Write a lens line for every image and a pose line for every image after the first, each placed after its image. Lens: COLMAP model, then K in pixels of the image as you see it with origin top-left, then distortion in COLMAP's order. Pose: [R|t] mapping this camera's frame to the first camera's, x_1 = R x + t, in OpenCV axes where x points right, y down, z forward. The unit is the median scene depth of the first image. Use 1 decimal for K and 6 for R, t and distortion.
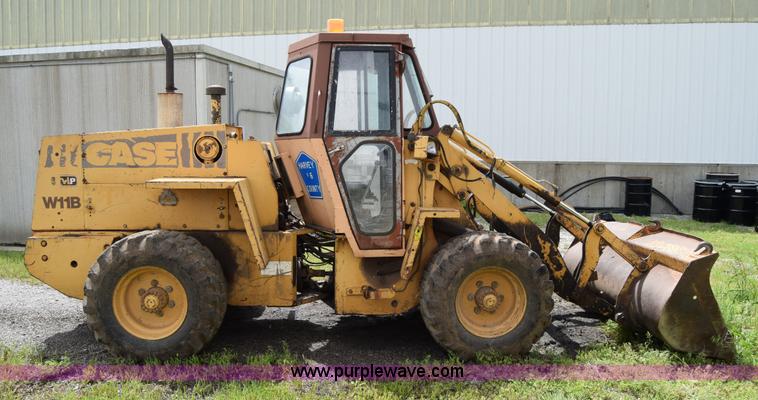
lens RADIAL K [[673.1, 0, 378.8], [0, 673.1, 223.1], [0, 0, 1]] dist [-0.082334, 0.003843]
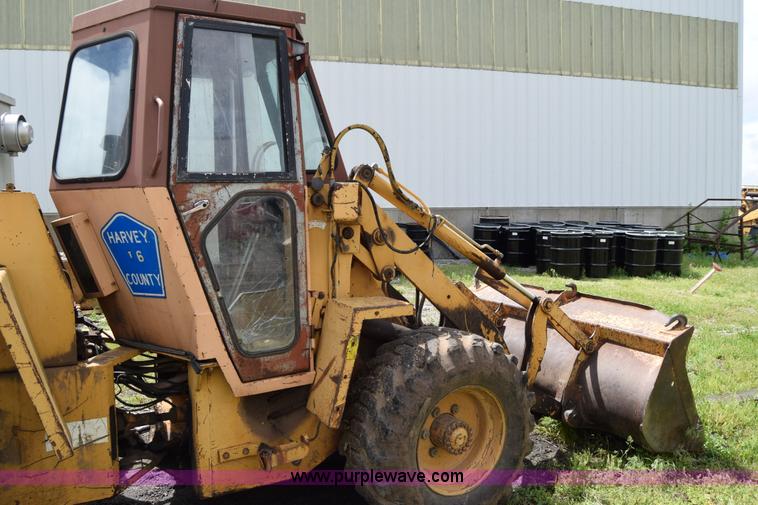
lens RADIAL K [[613.9, 0, 379.0], [0, 613.9, 252.5], [0, 0, 1]] dist [-0.082207, 0.016002]
pose [[0.887191, -0.050009, 0.458684, -0.155365], [0.055382, 0.998464, 0.001740, -0.064797], [-0.458066, 0.023859, 0.888598, 0.487545]]
